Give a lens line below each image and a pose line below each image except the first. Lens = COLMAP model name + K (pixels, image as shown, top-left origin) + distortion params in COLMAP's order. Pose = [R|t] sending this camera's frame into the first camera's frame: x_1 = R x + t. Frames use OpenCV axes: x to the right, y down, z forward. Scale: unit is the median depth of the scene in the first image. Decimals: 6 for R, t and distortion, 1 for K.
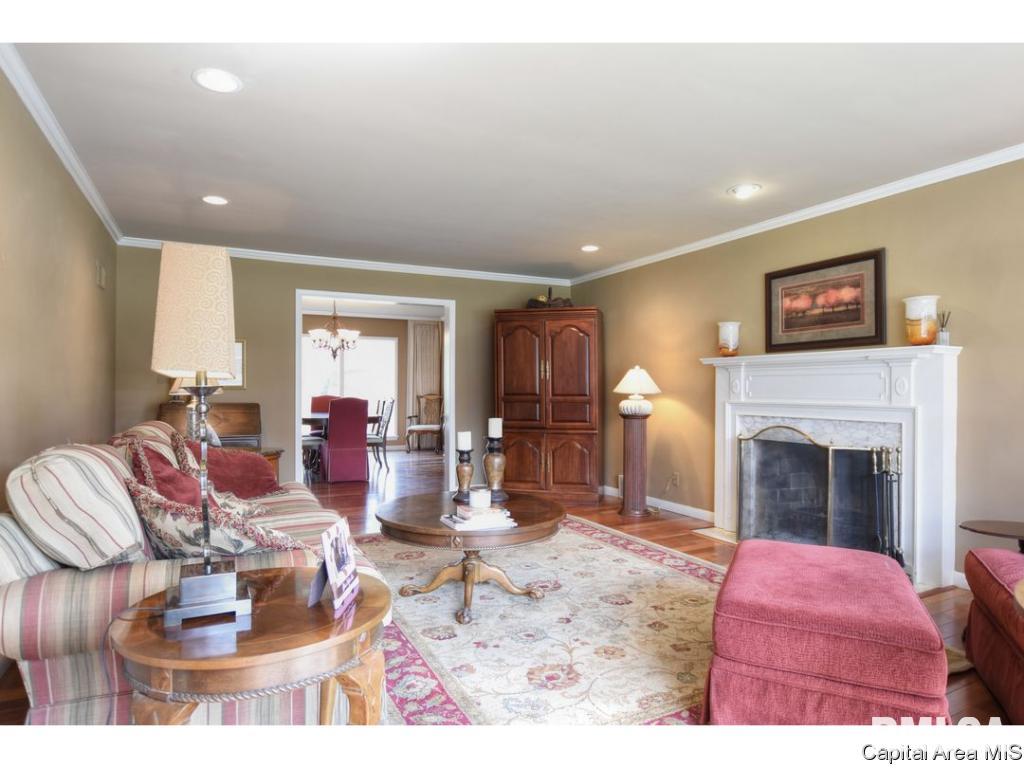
lens RADIAL K [[569.0, 0, 509.9], [0, 569.0, 386.0], [0, 0, 1]] dist [-0.003619, -0.000782]
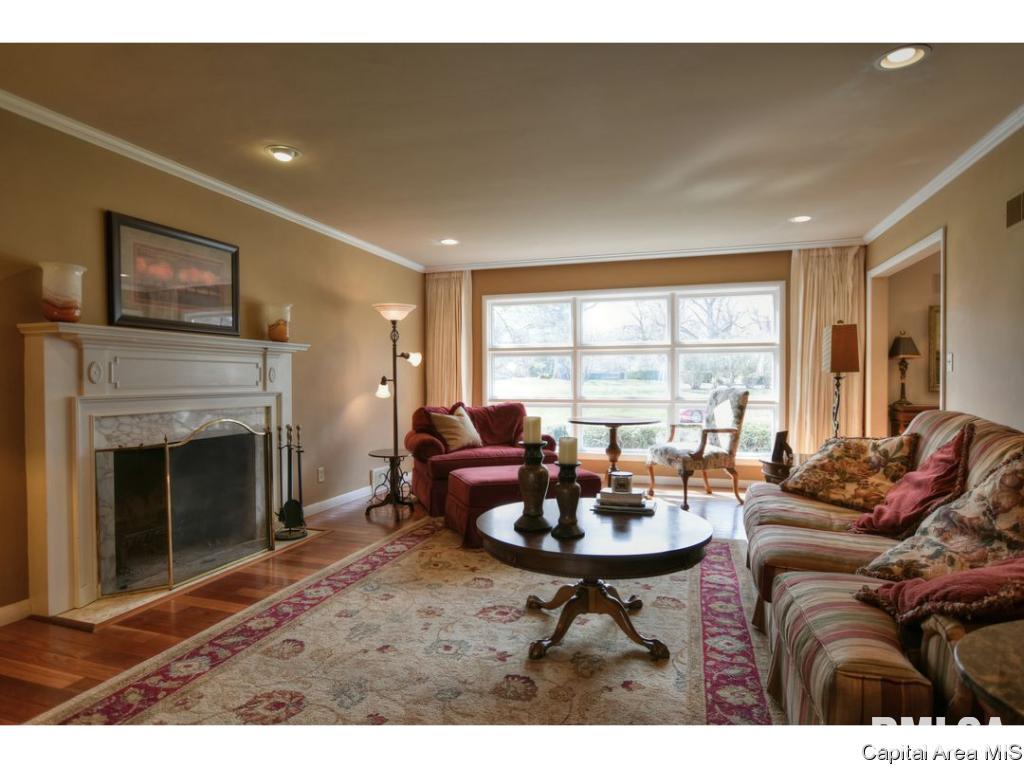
lens RADIAL K [[569.0, 0, 510.2], [0, 569.0, 387.5], [0, 0, 1]] dist [-0.003619, -0.000782]
pose [[-0.703923, -0.010030, 0.710206, -0.444616], [-0.003312, 0.999936, 0.010839, 0.010420], [-0.710269, 0.005277, -0.703911, 1.301724]]
